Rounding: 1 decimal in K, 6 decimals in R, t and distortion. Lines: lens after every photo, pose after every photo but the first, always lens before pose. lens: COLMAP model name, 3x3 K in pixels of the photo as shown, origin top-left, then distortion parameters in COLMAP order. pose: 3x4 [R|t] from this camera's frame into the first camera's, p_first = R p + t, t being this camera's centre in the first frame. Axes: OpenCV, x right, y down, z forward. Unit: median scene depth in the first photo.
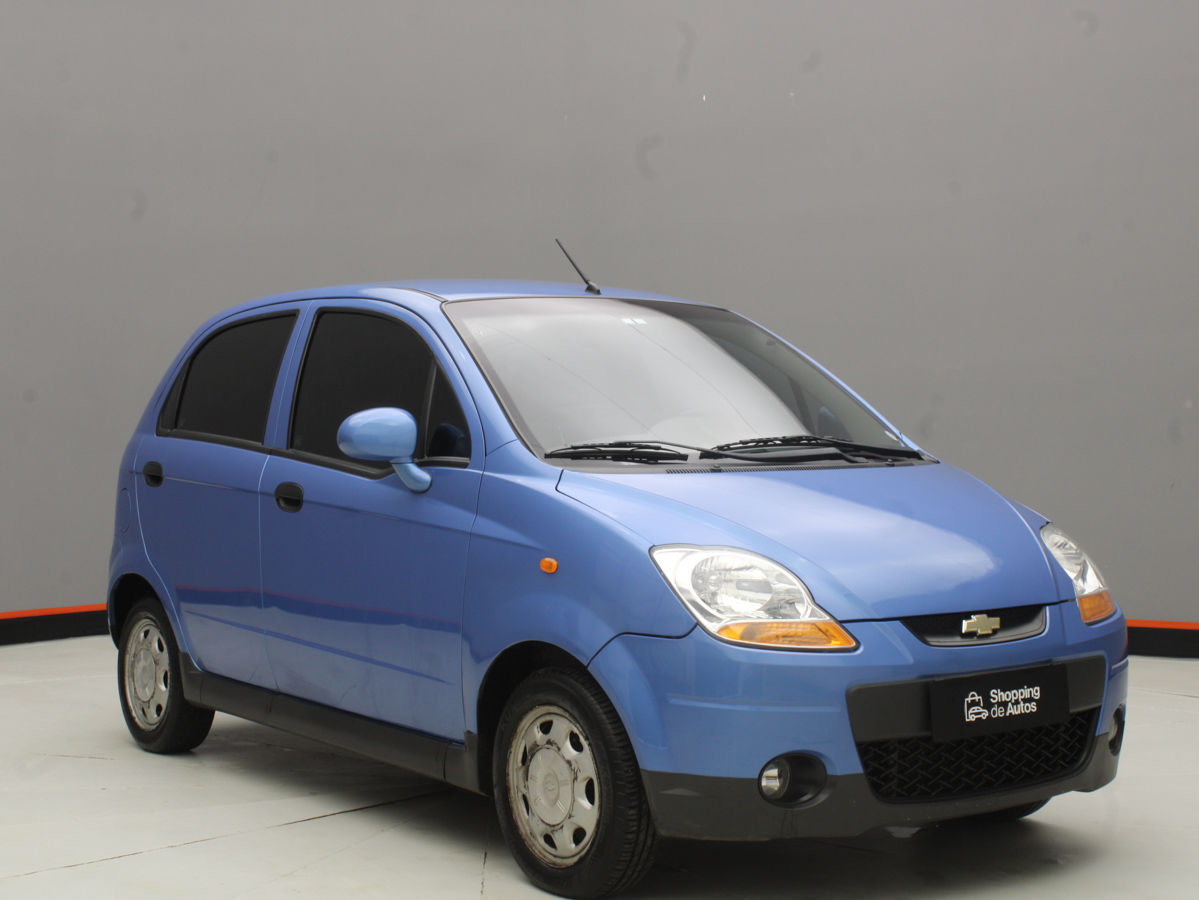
lens RADIAL K [[1869.5, 0, 599.5], [0, 1869.5, 450.0], [0, 0, 1]] dist [-0.025979, -0.026587]
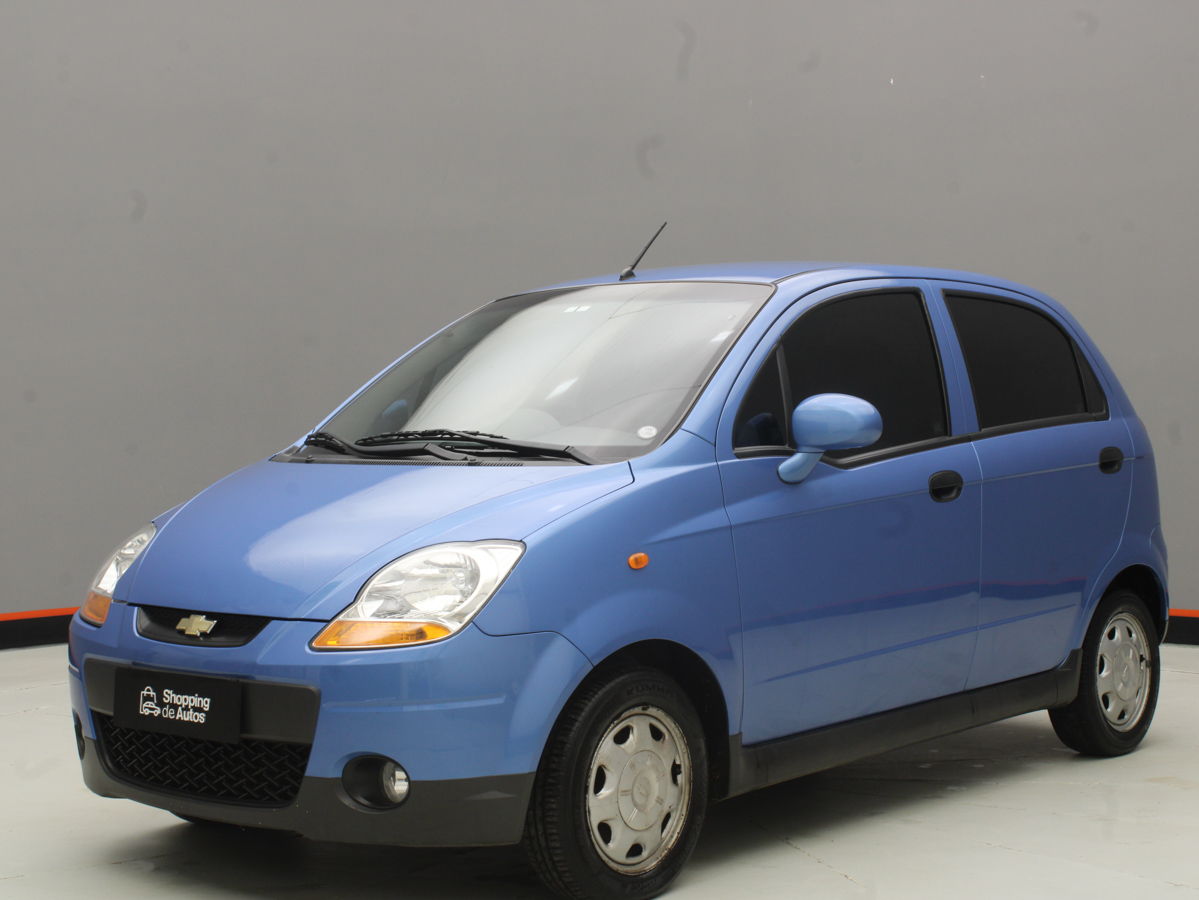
lens RADIAL K [[1885.6, 0, 599.5], [0, 1885.6, 450.0], [0, 0, 1]] dist [-0.021090, -0.042452]
pose [[0.254379, 0.022537, -0.966842, 1.221430], [-0.007122, 0.999745, 0.021430, -0.021315], [0.967078, 0.001434, 0.254475, 0.959962]]
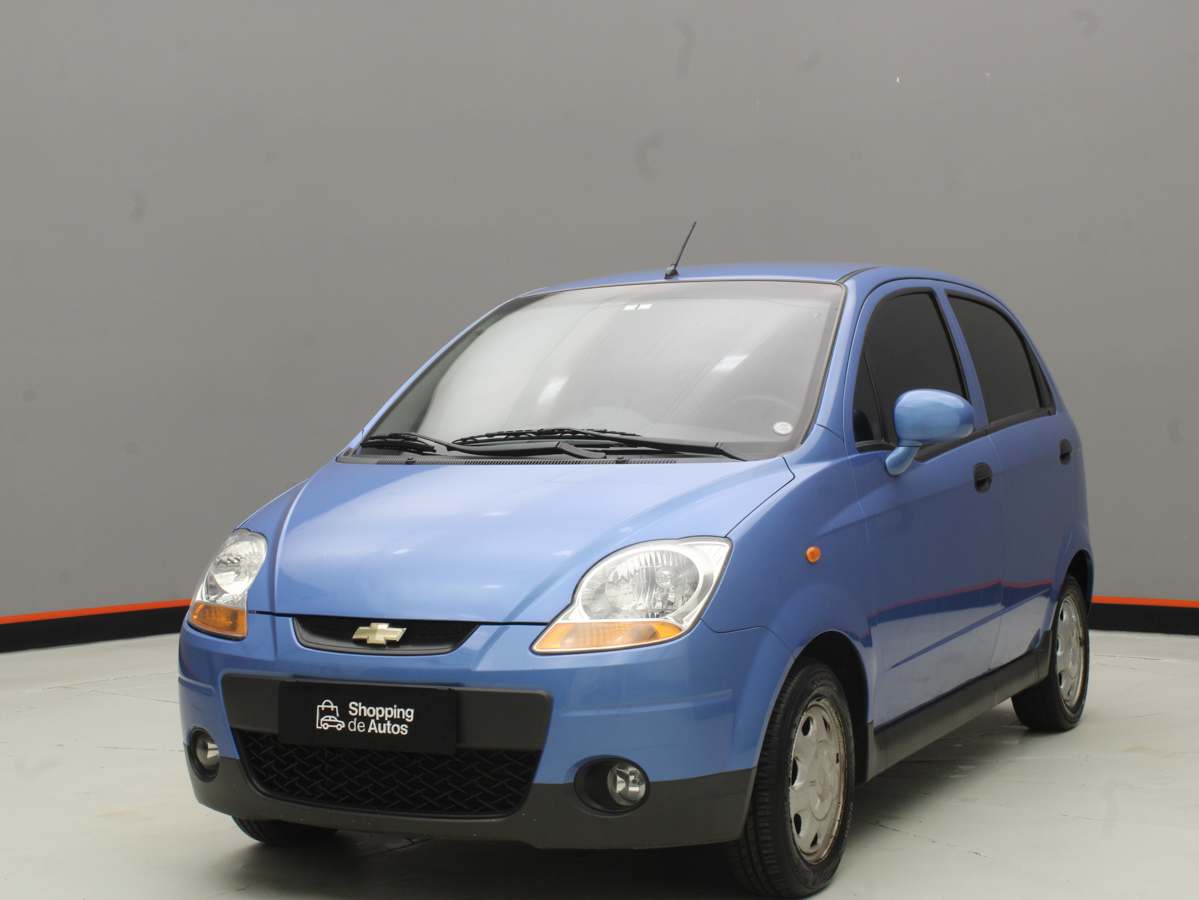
lens RADIAL K [[1869.5, 0, 599.5], [0, 1869.5, 450.0], [0, 0, 1]] dist [-0.025979, -0.026587]
pose [[0.469440, 0.016155, -0.882816, 1.093815], [0.001888, 0.999812, 0.019300, -0.017010], [0.882962, -0.010726, 0.469322, 0.662122]]
